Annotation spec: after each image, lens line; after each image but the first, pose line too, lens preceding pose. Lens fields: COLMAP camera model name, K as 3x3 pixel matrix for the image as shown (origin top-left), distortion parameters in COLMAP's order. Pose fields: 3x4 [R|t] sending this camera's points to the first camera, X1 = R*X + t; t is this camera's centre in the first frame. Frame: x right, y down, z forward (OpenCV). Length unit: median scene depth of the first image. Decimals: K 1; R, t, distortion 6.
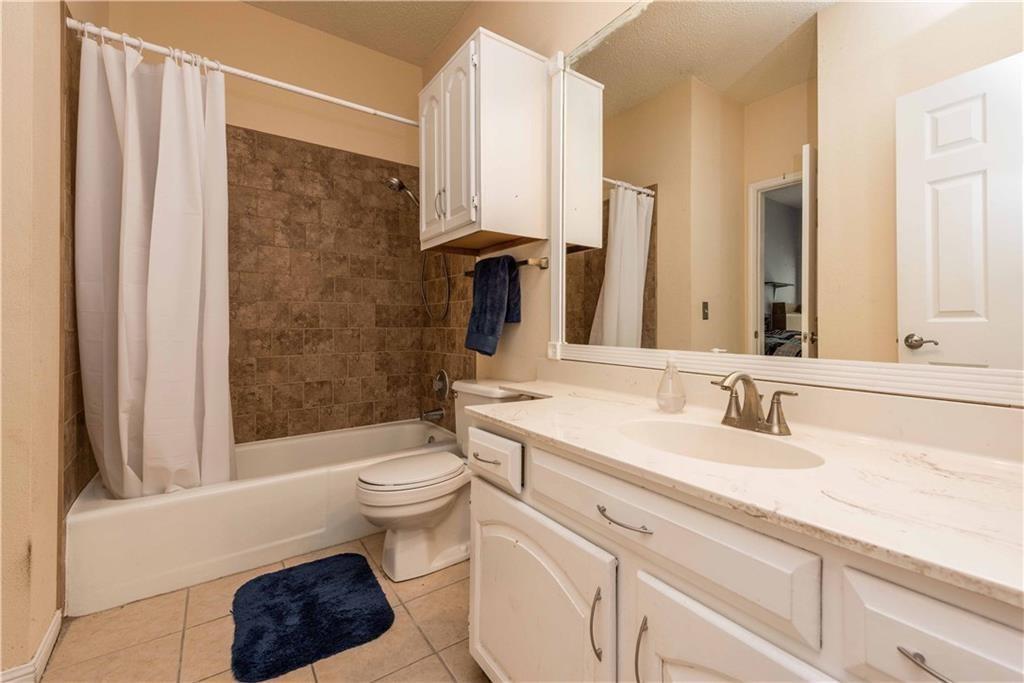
lens RADIAL K [[396.8, 0, 513.5], [0, 396.8, 327.4], [0, 0, 1]] dist [0.000287, -0.000154]
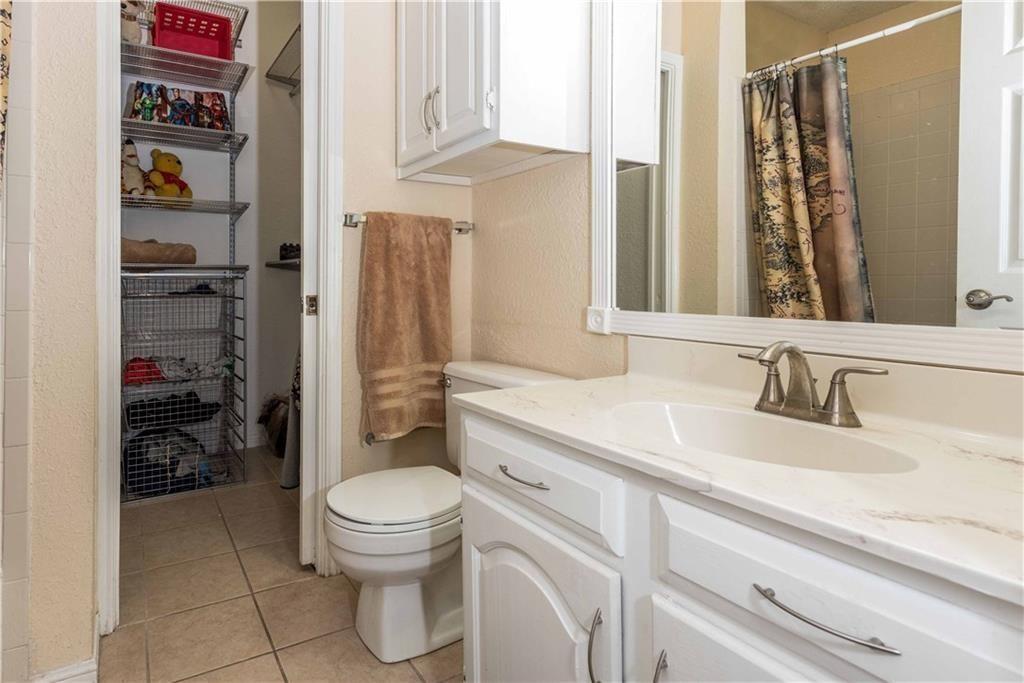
lens RADIAL K [[676.8, 0, 512.0], [0, 676.8, 341.5], [0, 0, 1]] dist [-0.108400, 0.078121]
pose [[0.989279, -0.003482, -0.146000, 0.238300], [0.015071, 0.996813, 0.078343, 0.004377], [0.145261, -0.079703, 0.986178, -0.309149]]
